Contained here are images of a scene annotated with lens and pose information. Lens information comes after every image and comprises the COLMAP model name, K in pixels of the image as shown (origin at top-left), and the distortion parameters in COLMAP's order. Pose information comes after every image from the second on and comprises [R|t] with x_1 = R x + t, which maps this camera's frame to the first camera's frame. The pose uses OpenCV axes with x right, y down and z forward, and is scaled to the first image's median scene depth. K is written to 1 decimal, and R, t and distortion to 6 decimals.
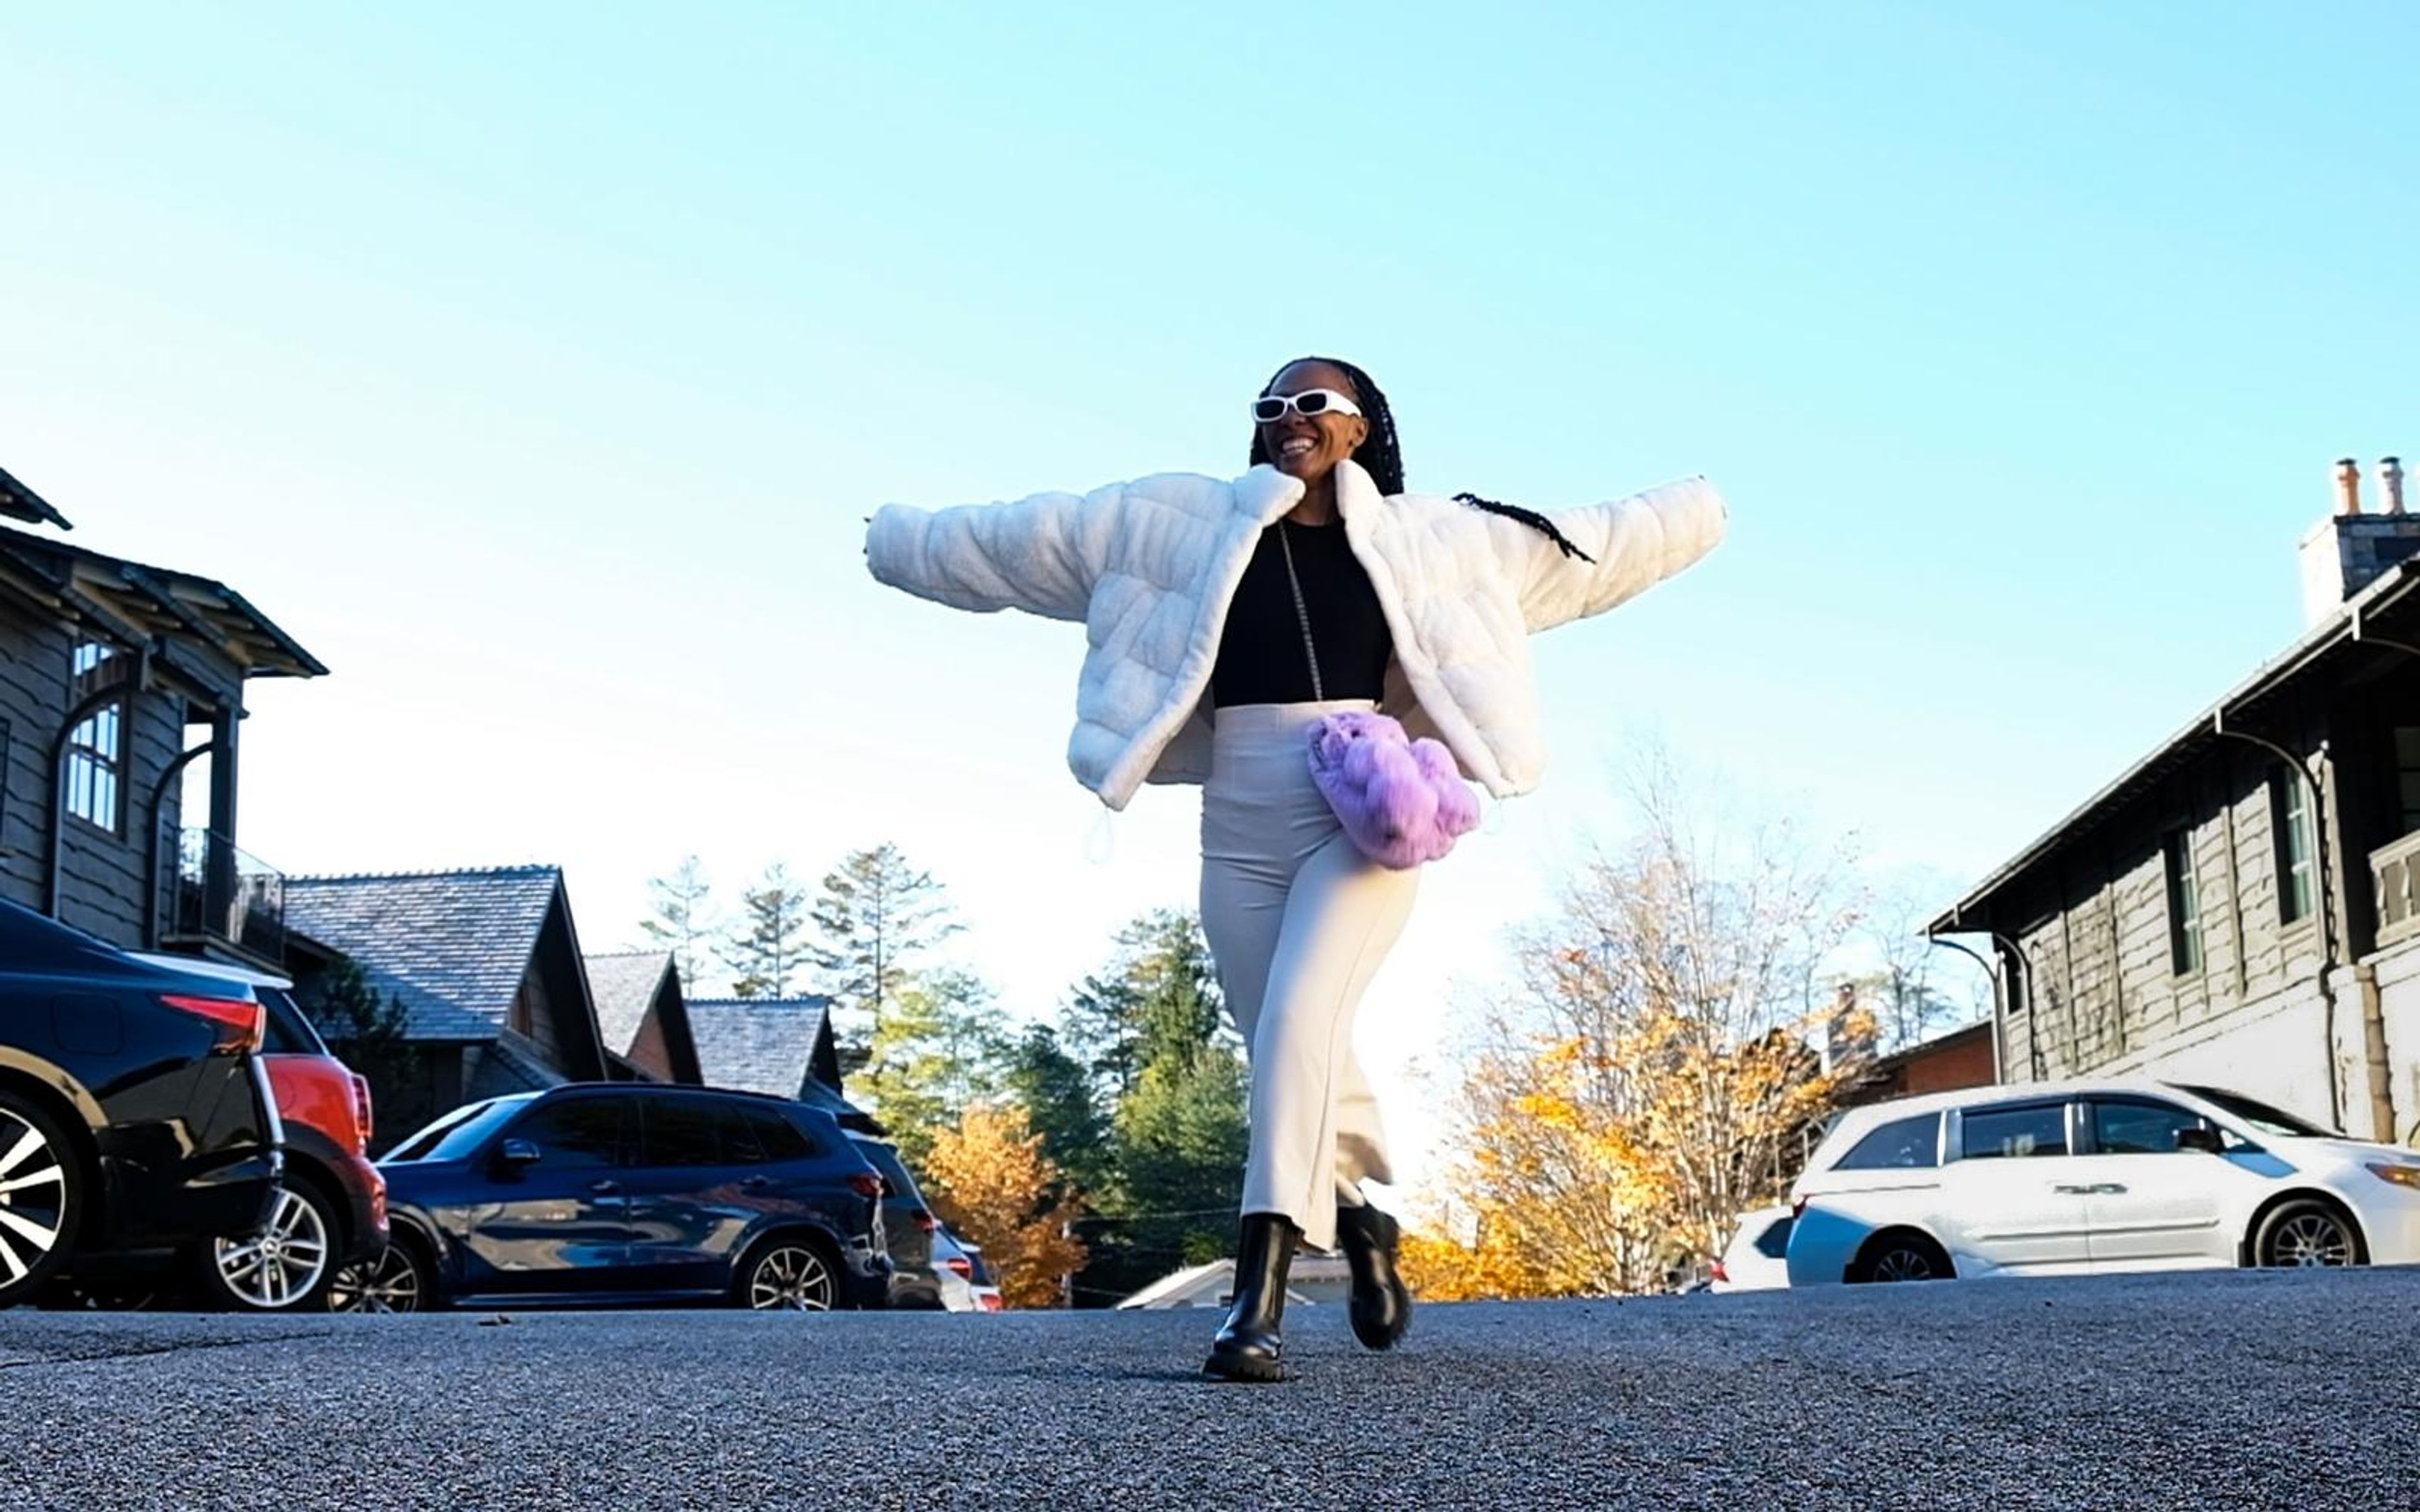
lens RADIAL K [[3999.4, 0, 1154.5], [0, 3999.4, 758.9], [0, 0, 1]] dist [-0.007043, -0.080599]
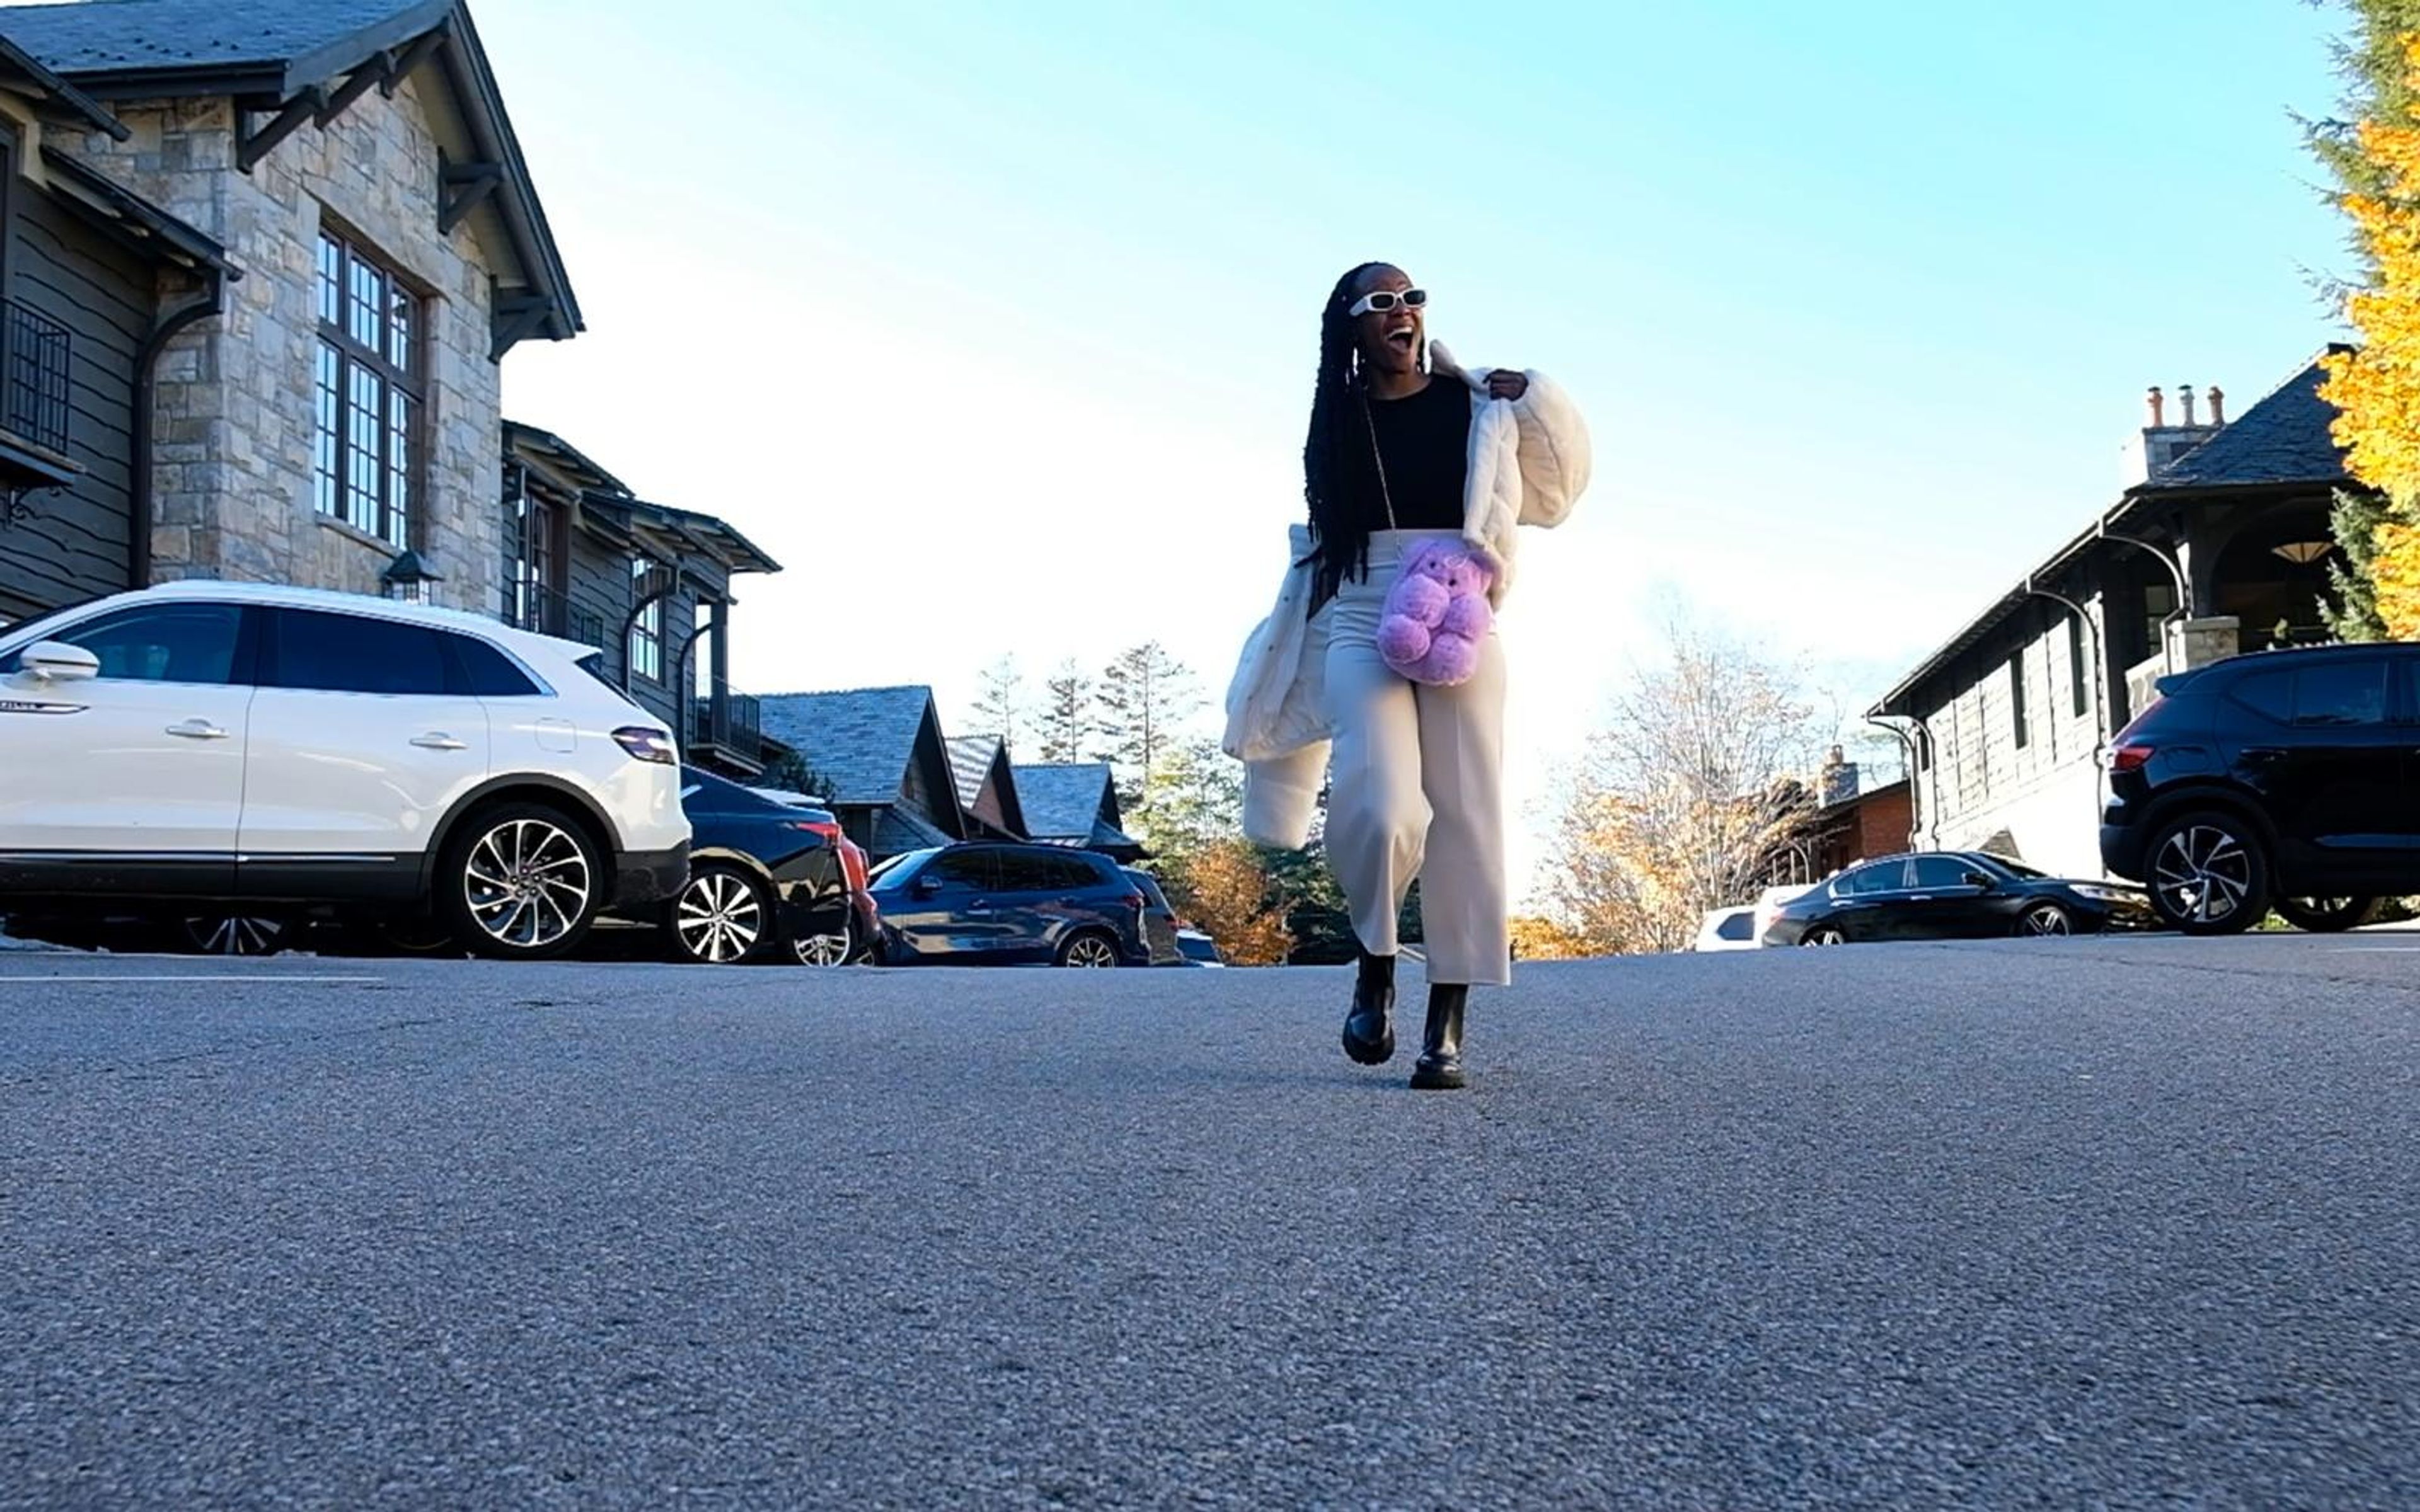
lens RADIAL K [[3999.4, 0, 1154.5], [0, 3999.4, 758.9], [0, 0, 1]] dist [-0.007043, -0.080599]
pose [[0.997448, -0.010125, -0.070679, 0.037631], [0.015528, 0.996963, 0.076309, -0.054499], [0.069692, -0.077211, 0.994576, -0.448340]]
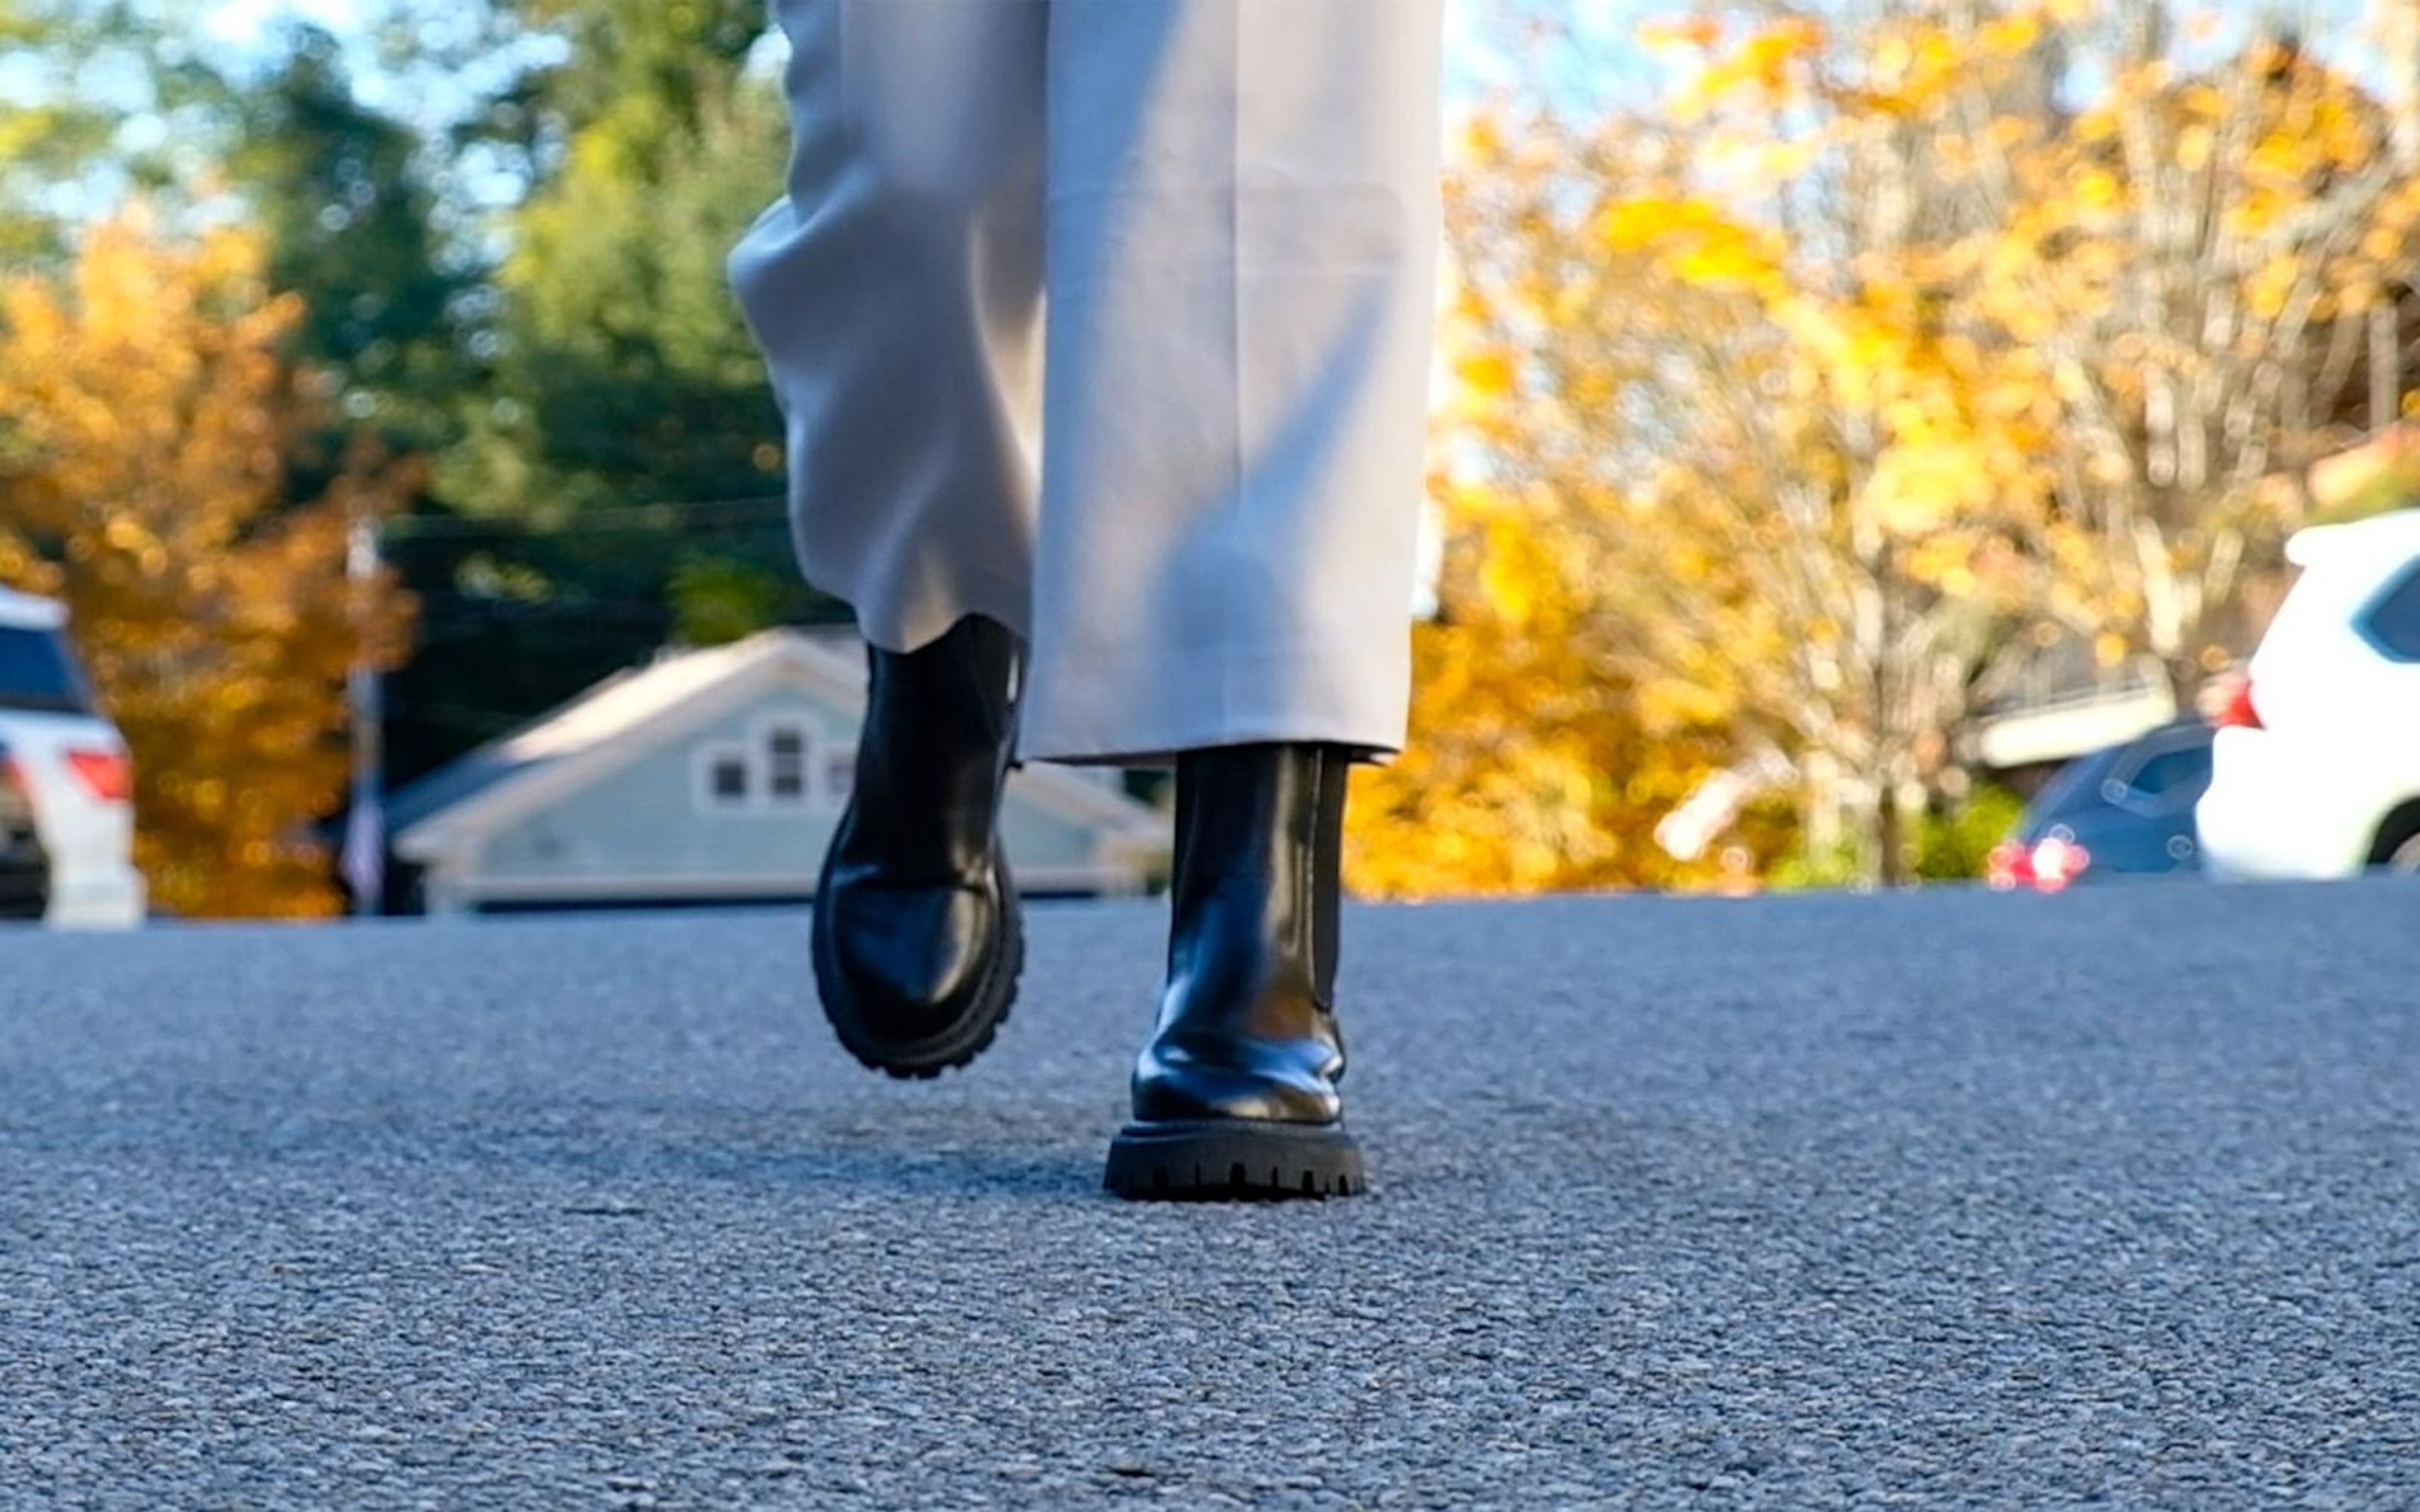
lens RADIAL K [[7951.9, 0, 1210.0], [0, 7951.9, 756.0], [0, 0, 1]] dist [-0.025944, 1.062245]
pose [[0.997339, 0.007184, 0.072547, 0.003908], [-0.017486, 0.989657, 0.142387, 0.032691], [-0.070774, -0.143276, 0.987149, 0.289340]]
